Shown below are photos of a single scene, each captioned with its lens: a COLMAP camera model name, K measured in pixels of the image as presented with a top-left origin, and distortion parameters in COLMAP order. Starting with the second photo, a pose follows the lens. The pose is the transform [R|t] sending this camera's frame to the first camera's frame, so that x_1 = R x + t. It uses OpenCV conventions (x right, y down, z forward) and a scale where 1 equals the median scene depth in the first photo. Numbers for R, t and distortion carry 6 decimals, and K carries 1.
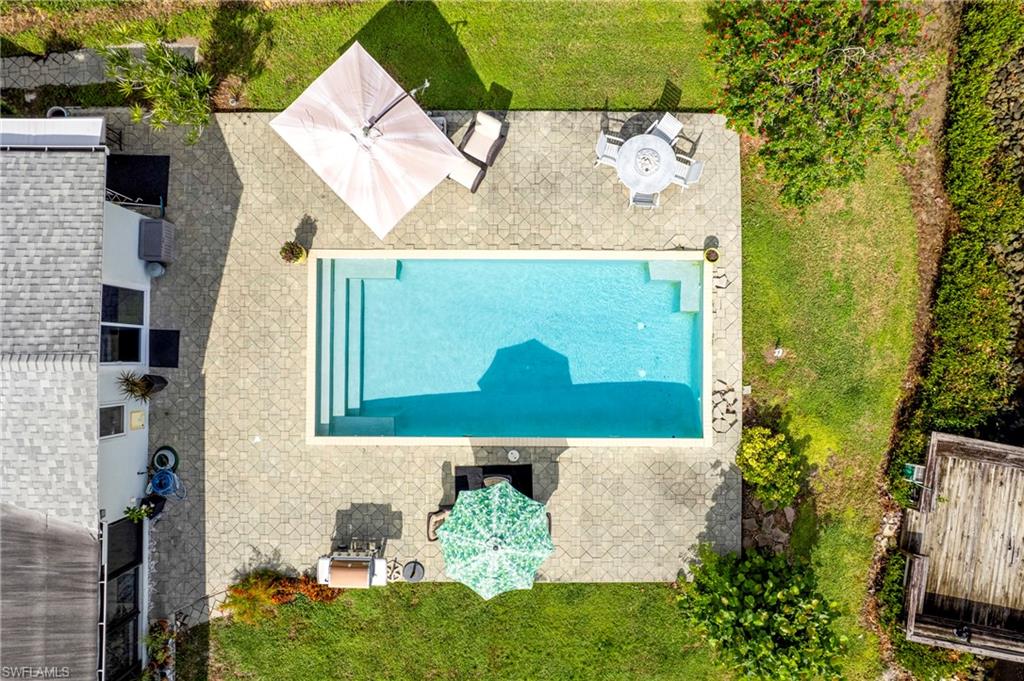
lens RADIAL K [[611.9, 0, 513.9], [0, 611.9, 345.3], [0, 0, 1]] dist [-0.047534, 0.049129]
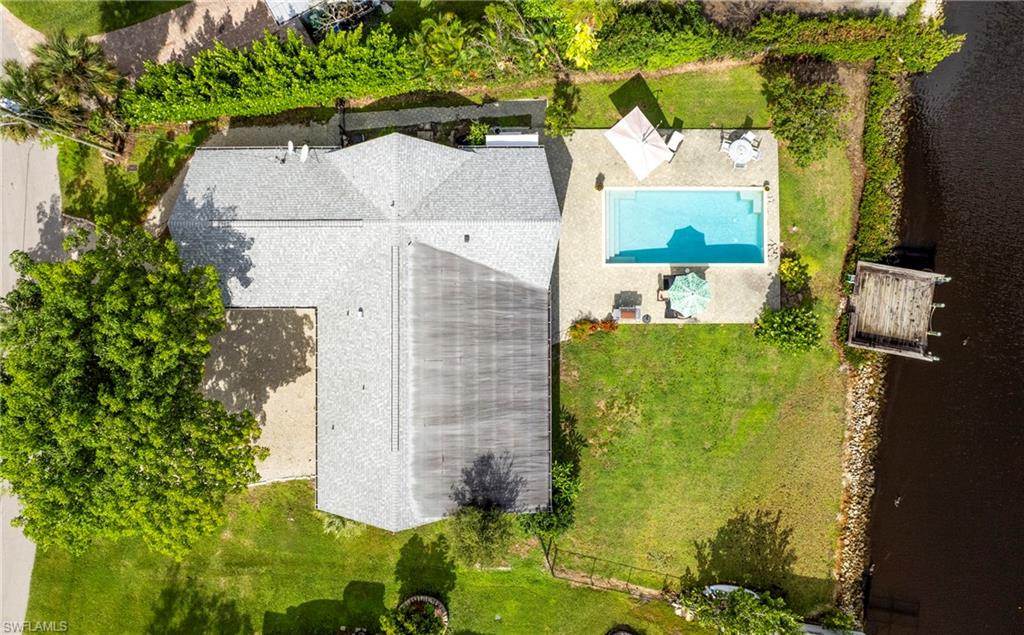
lens RADIAL K [[664.8, 0, 512.0], [0, 664.8, 317.5], [0, 0, 1]] dist [0.000137, -0.001695]
pose [[0.999627, -0.007390, 0.026297, -0.758366], [0.007696, 0.999904, -0.011562, 0.386271], [-0.026209, 0.011760, 0.999587, -1.606589]]
